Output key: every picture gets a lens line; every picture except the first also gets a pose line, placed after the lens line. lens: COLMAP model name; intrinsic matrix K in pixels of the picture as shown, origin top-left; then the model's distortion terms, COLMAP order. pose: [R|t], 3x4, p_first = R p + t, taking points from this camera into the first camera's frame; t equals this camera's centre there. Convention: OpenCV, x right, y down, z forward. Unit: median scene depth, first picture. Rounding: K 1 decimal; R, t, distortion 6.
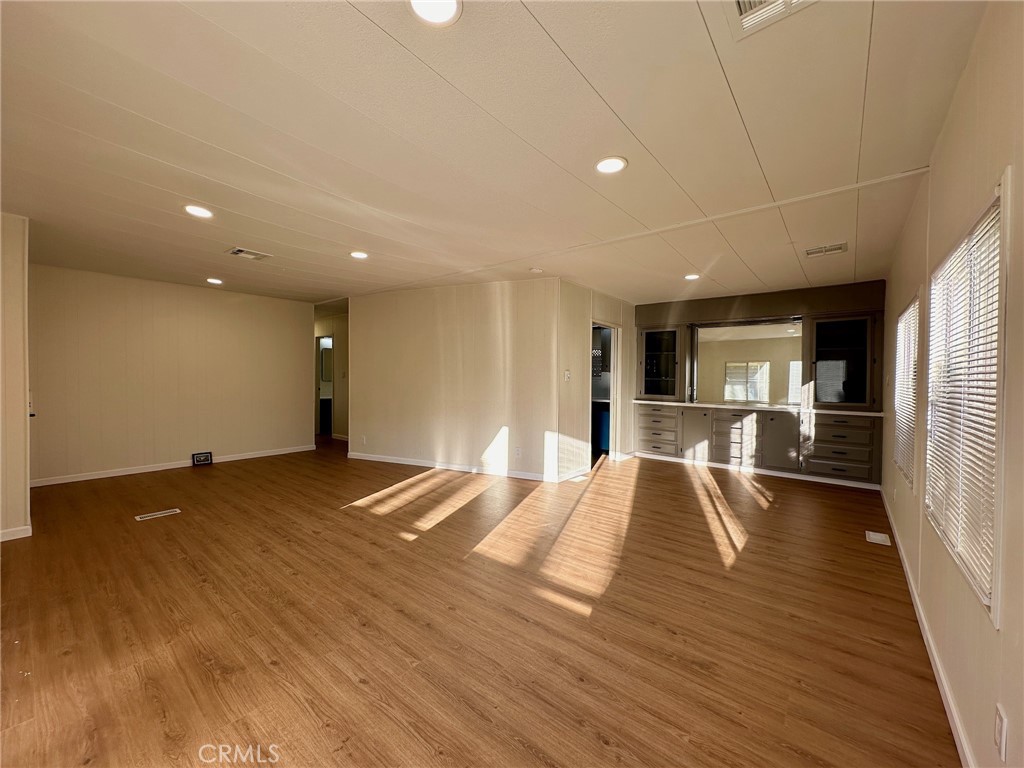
lens RADIAL K [[407.2, 0, 512.0], [0, 407.2, 384.0], [0, 0, 1]] dist [-0.001489, 0.000431]
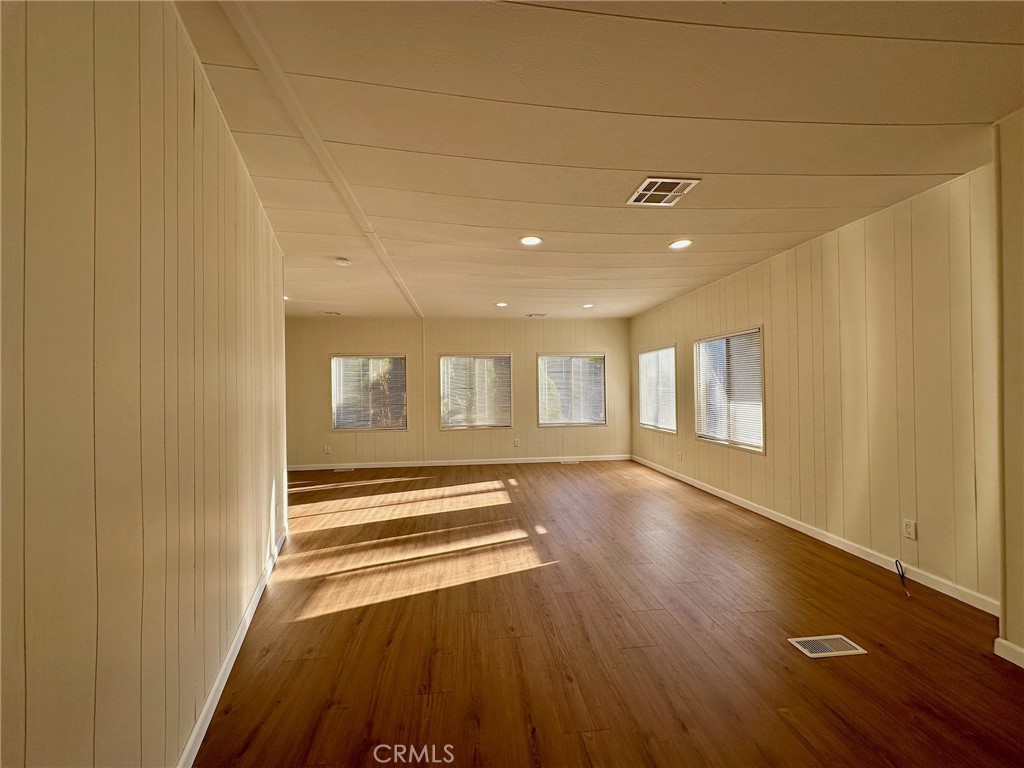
lens RADIAL K [[407.2, 0, 512.0], [0, 407.2, 384.0], [0, 0, 1]] dist [-0.001489, 0.000431]
pose [[-0.713428, 0.005660, 0.700705, -0.671752], [0.016893, 0.999816, 0.009123, -0.024988], [-0.700525, 0.018346, -0.713392, 1.177183]]
